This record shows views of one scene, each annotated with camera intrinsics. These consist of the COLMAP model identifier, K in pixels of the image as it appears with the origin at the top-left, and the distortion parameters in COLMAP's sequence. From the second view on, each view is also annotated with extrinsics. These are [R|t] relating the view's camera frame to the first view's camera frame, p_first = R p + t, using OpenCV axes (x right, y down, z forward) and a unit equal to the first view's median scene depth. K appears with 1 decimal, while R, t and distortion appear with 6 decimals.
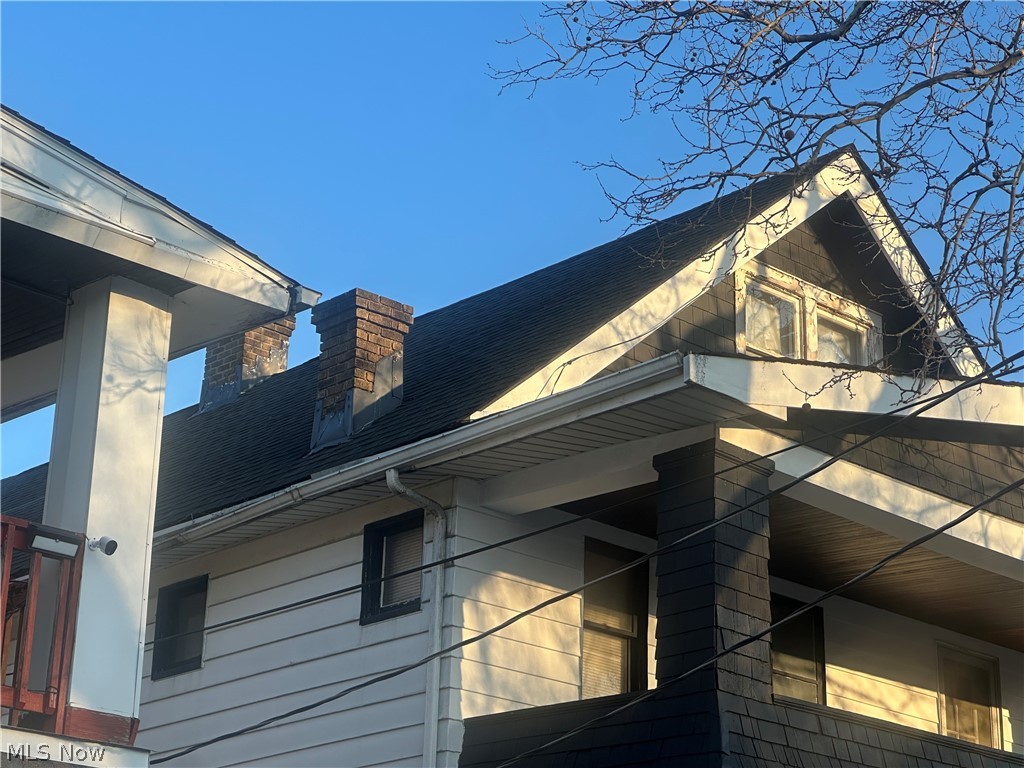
lens RADIAL K [[2294.2, 0, 512.6], [0, 2294.2, 380.1], [0, 0, 1]] dist [0.180787, 0.000000]
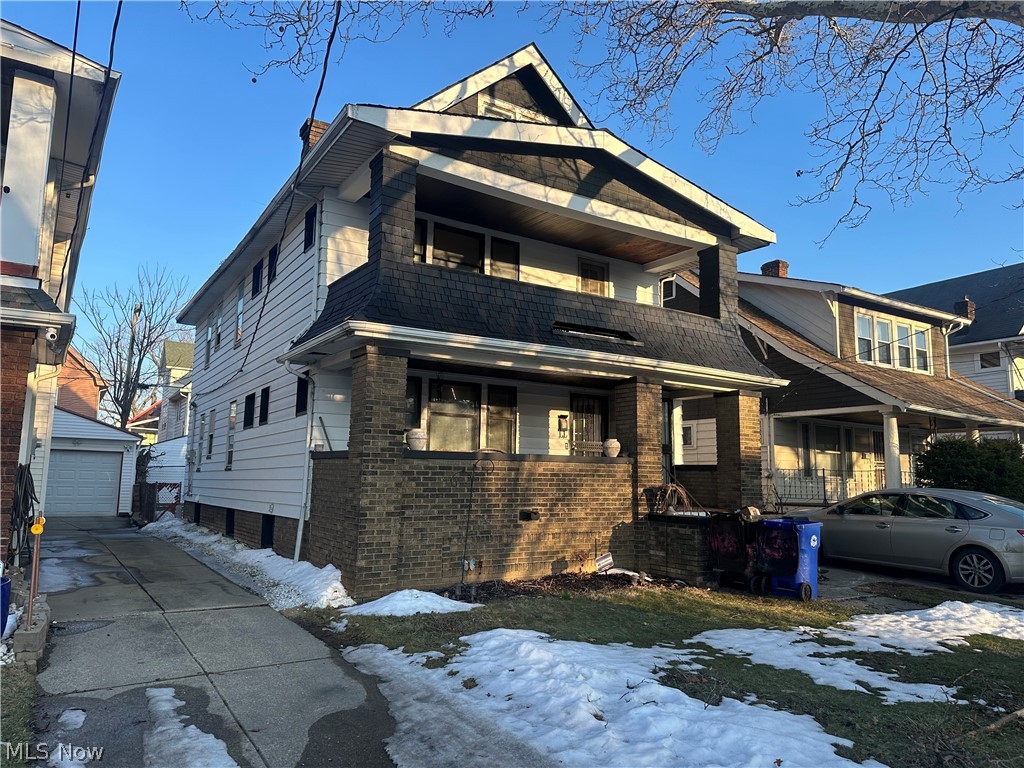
lens RADIAL K [[718.3, 0, 510.5], [0, 718.3, 400.4], [0, 0, 1]] dist [0.039441, -0.047252]
pose [[0.982452, -0.027639, -0.184454, 0.291849], [0.069420, 0.972093, 0.224091, 0.099933], [0.173113, -0.232964, 0.956953, 0.244295]]
